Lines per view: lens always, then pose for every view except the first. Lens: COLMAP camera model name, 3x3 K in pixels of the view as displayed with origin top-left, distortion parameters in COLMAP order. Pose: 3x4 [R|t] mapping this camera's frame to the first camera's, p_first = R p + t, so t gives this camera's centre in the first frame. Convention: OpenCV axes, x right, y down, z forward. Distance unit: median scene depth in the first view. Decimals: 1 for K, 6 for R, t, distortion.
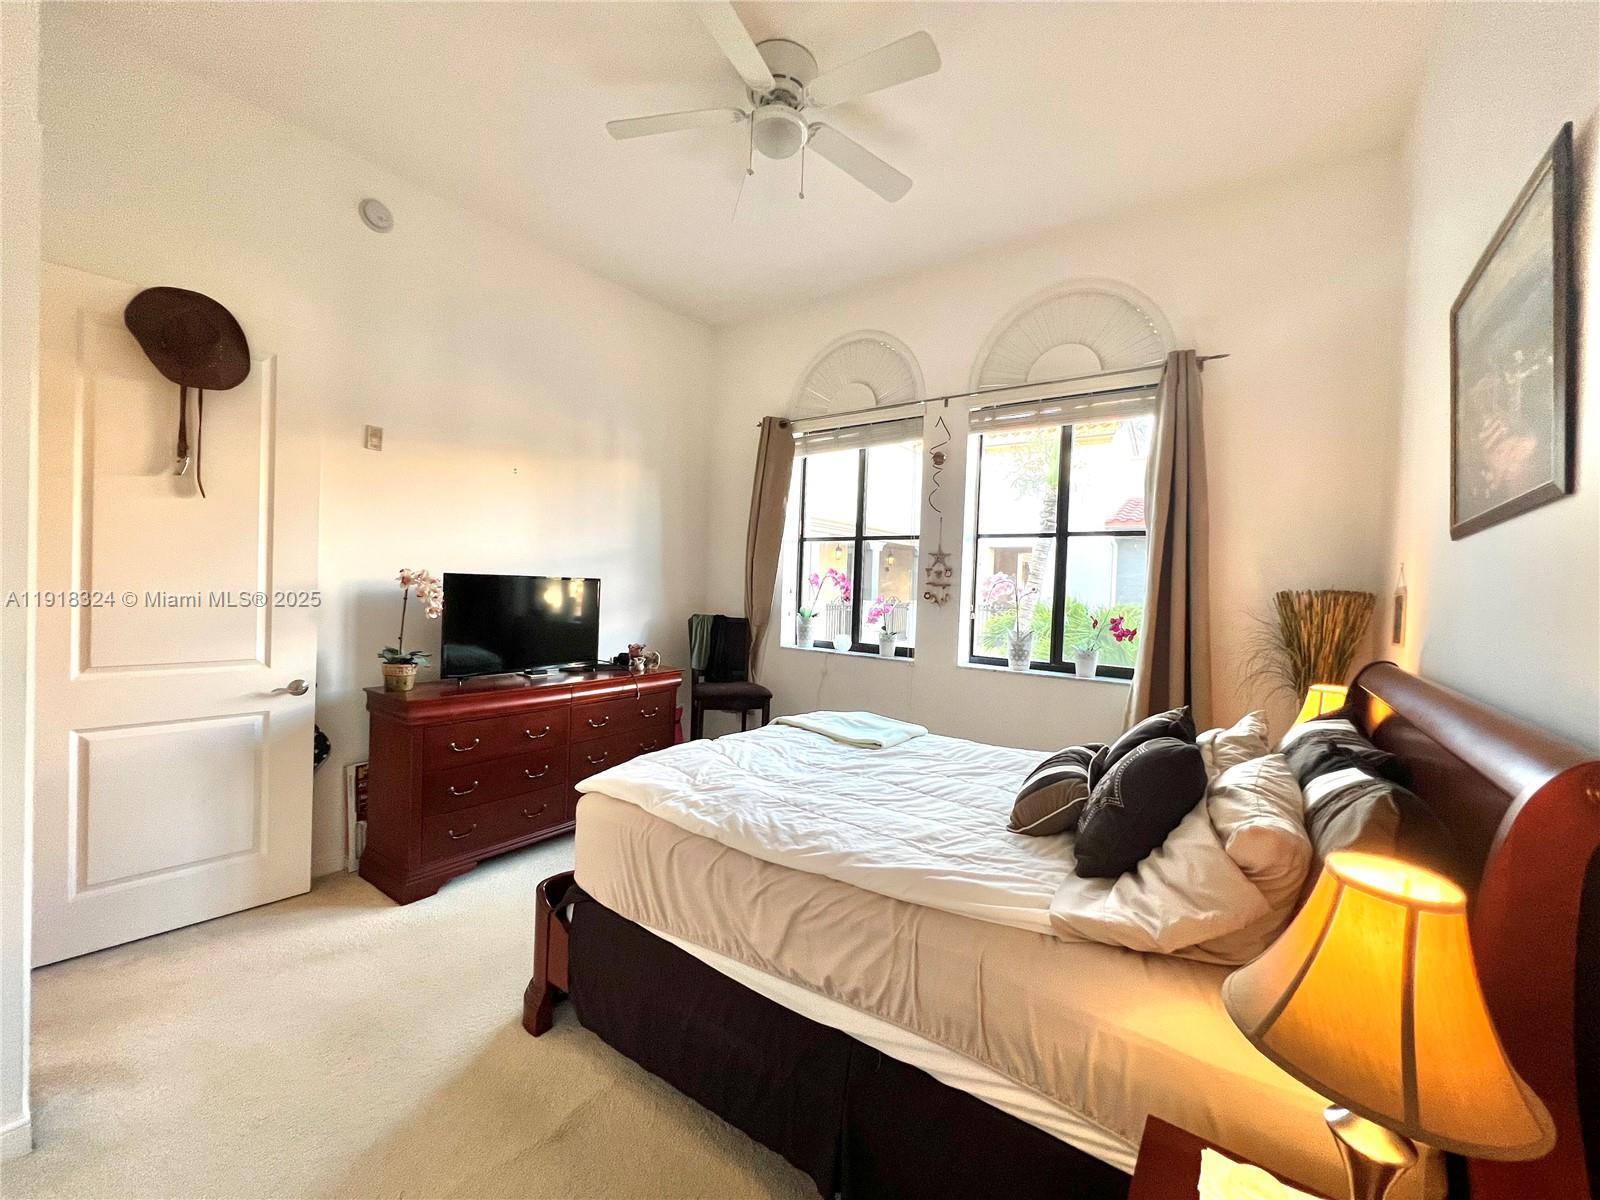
lens RADIAL K [[639.0, 0, 797.6], [0, 639.0, 597.4], [0, 0, 1]] dist [-0.000341, 0.000271]
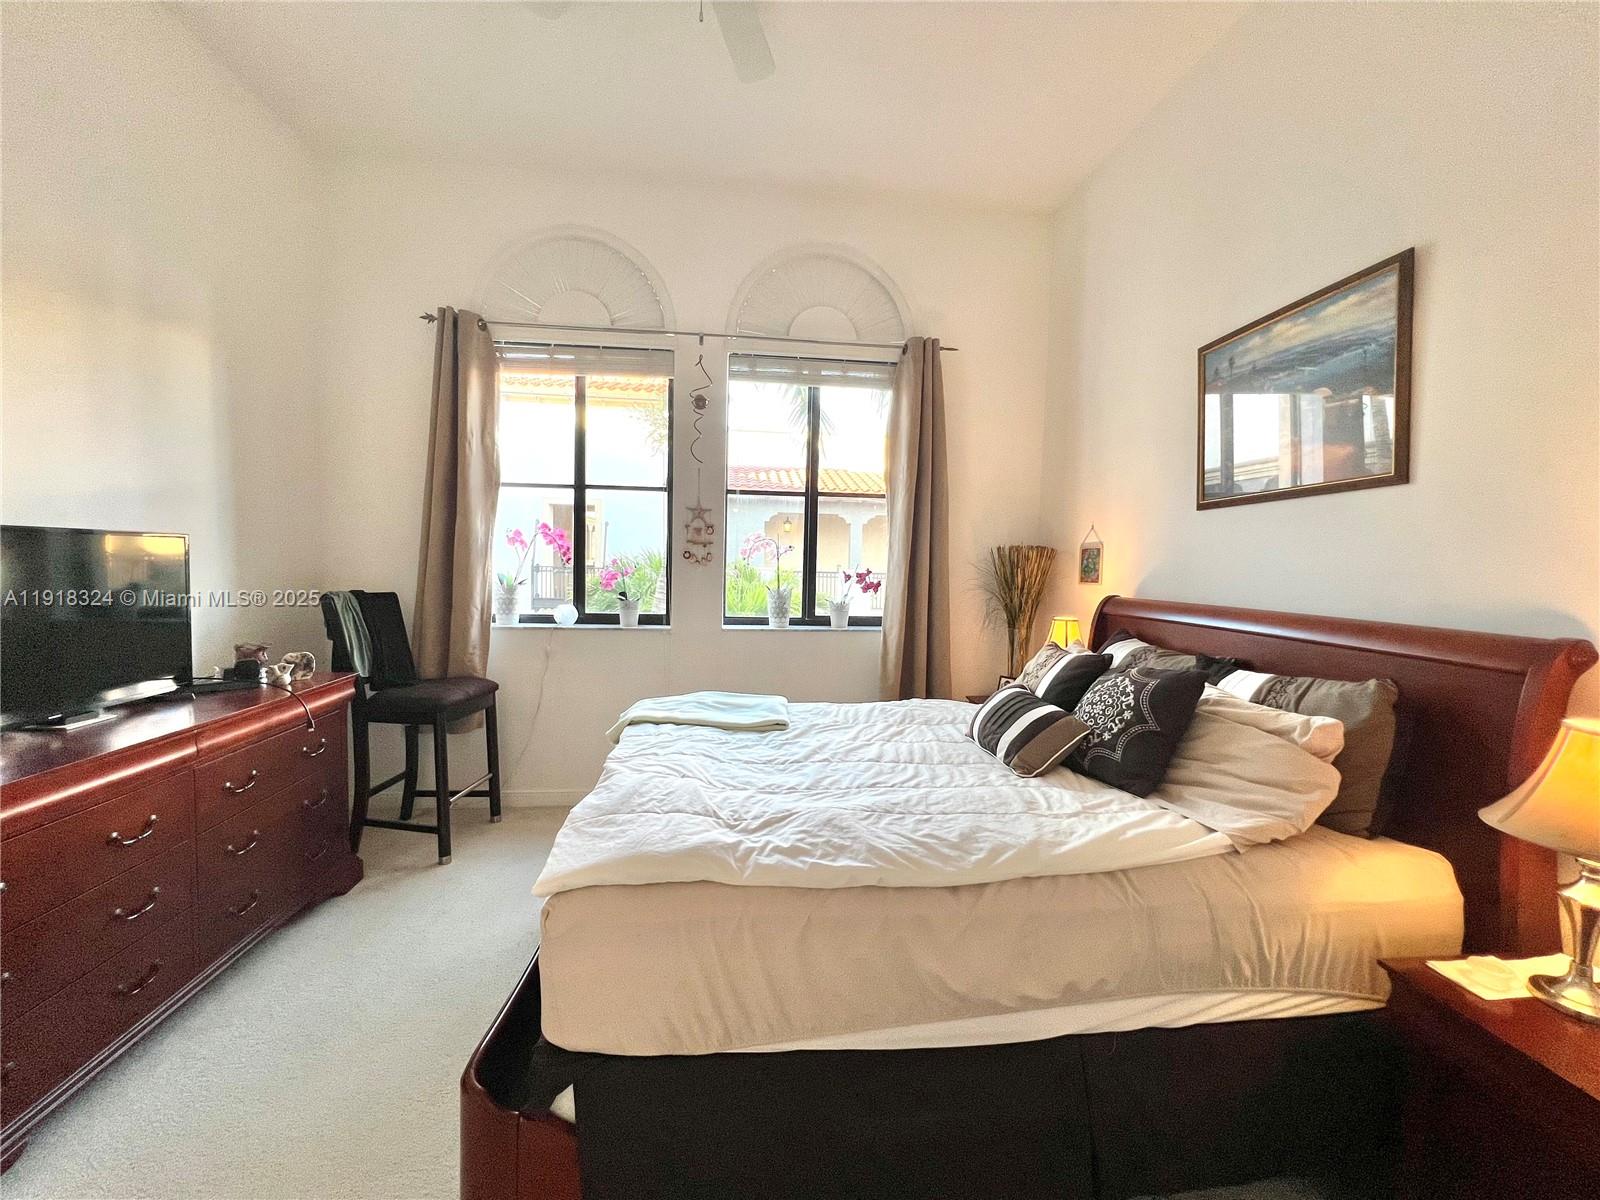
lens RADIAL K [[639.0, 0, 797.6], [0, 639.0, 597.4], [0, 0, 1]] dist [-0.000341, 0.000271]
pose [[0.743945, -0.060225, 0.665522, -0.335700], [0.017426, 0.997340, 0.070773, -0.004762], [-0.668014, -0.041054, 0.743015, 0.260407]]
